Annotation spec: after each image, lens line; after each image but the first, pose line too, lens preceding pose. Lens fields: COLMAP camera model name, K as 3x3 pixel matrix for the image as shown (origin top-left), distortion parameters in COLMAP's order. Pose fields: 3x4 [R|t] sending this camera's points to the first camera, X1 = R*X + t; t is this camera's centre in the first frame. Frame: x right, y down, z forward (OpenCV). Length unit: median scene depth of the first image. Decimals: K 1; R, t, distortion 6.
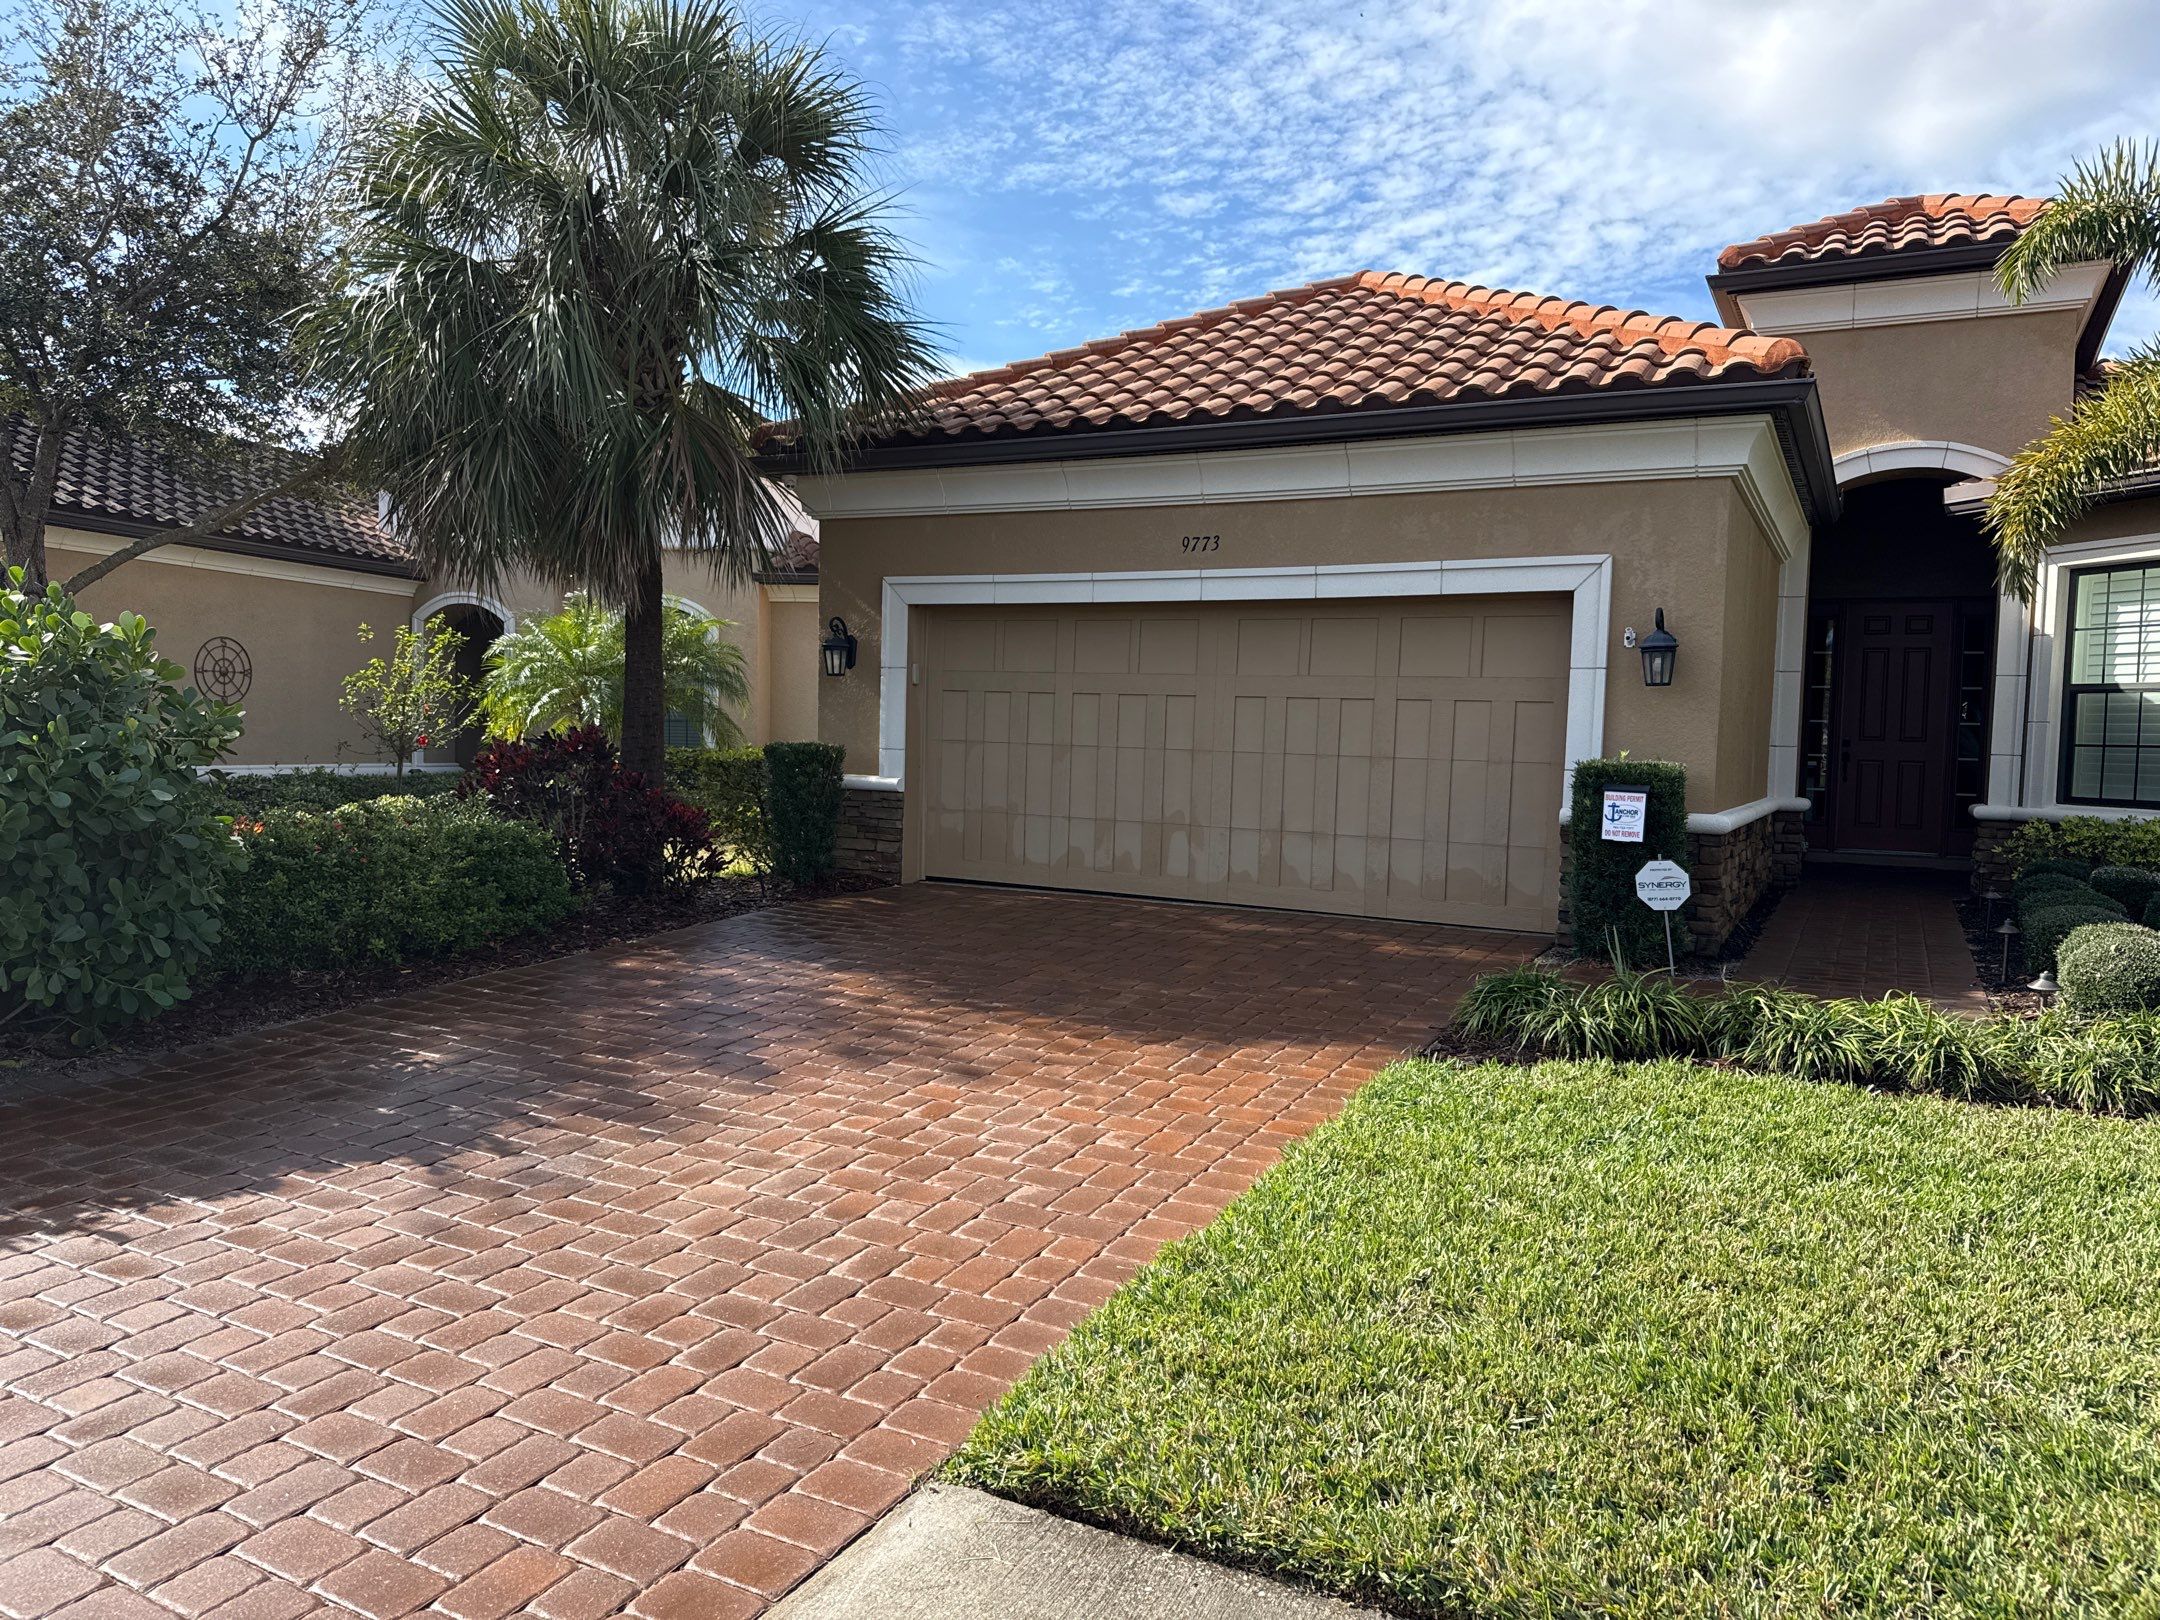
lens RADIAL K [[1482.5, 0, 1094.9], [0, 1482.5, 826.6], [0, 0, 1]] dist [0.050457, -0.079240]
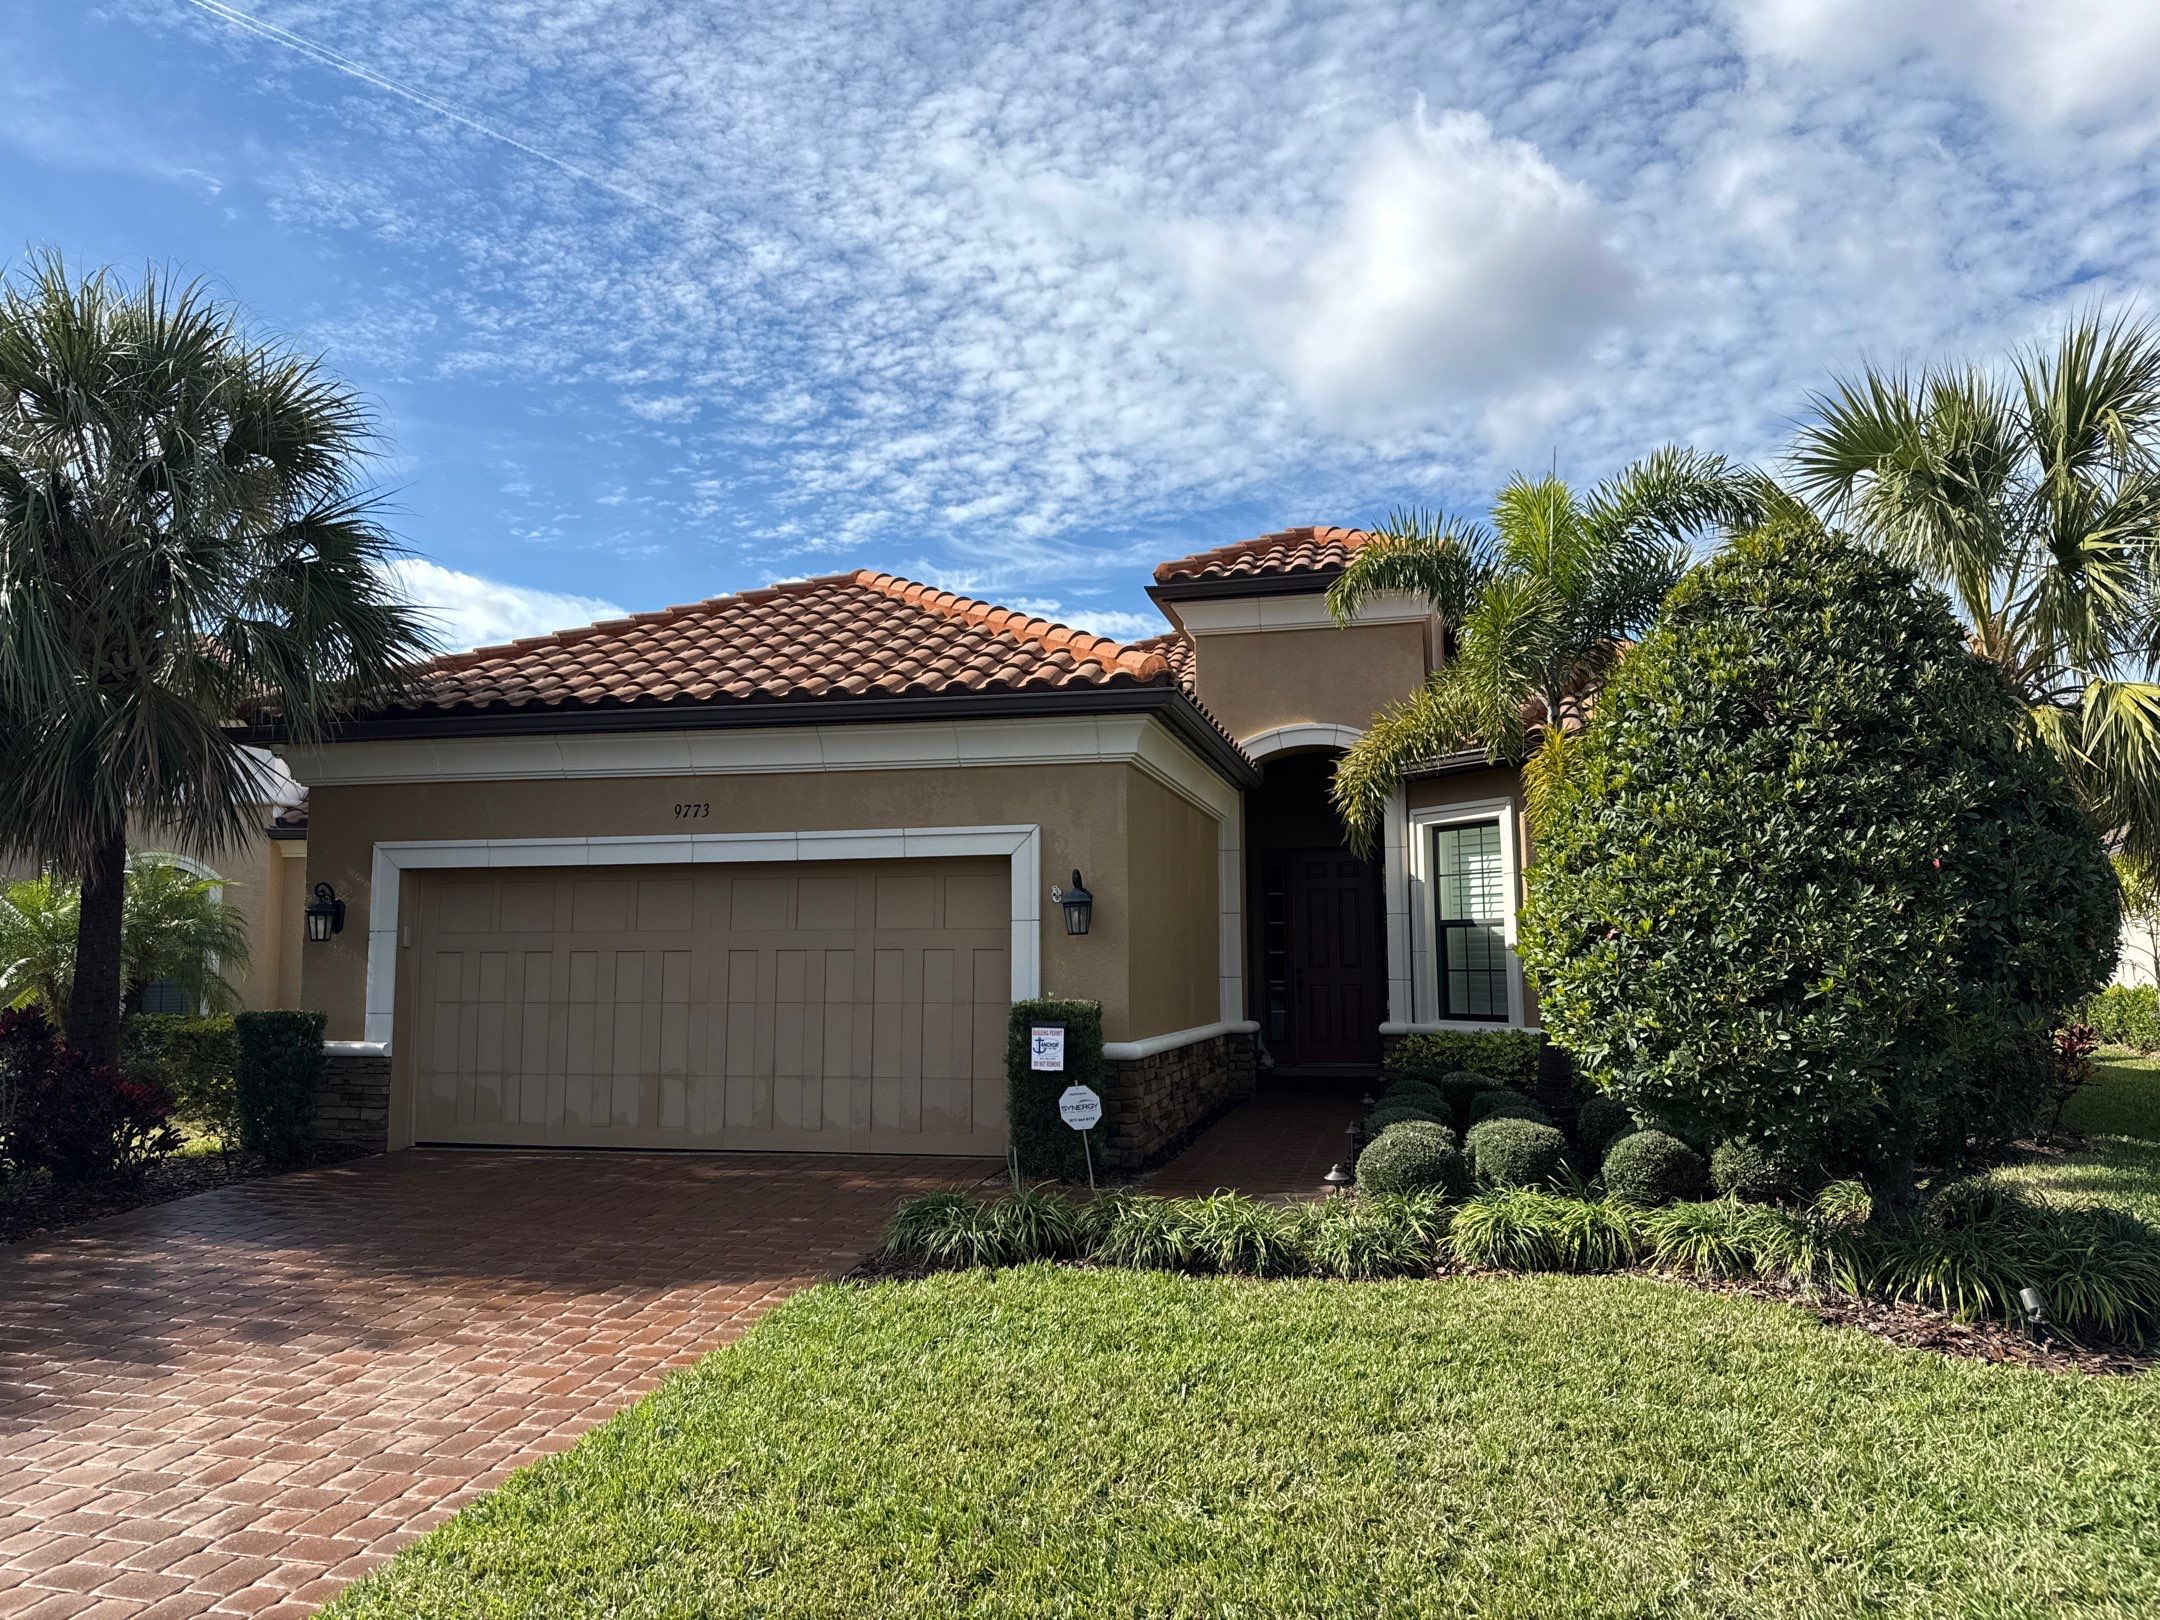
lens RADIAL K [[1470.8, 0, 1084.4], [0, 1470.8, 816.0], [0, 0, 1]] dist [0.133806, -0.202692]
pose [[0.966506, -0.004983, 0.256596, 0.071061], [0.046705, 0.986531, -0.156767, -0.003561], [-0.252359, 0.163500, 0.953720, -0.109716]]
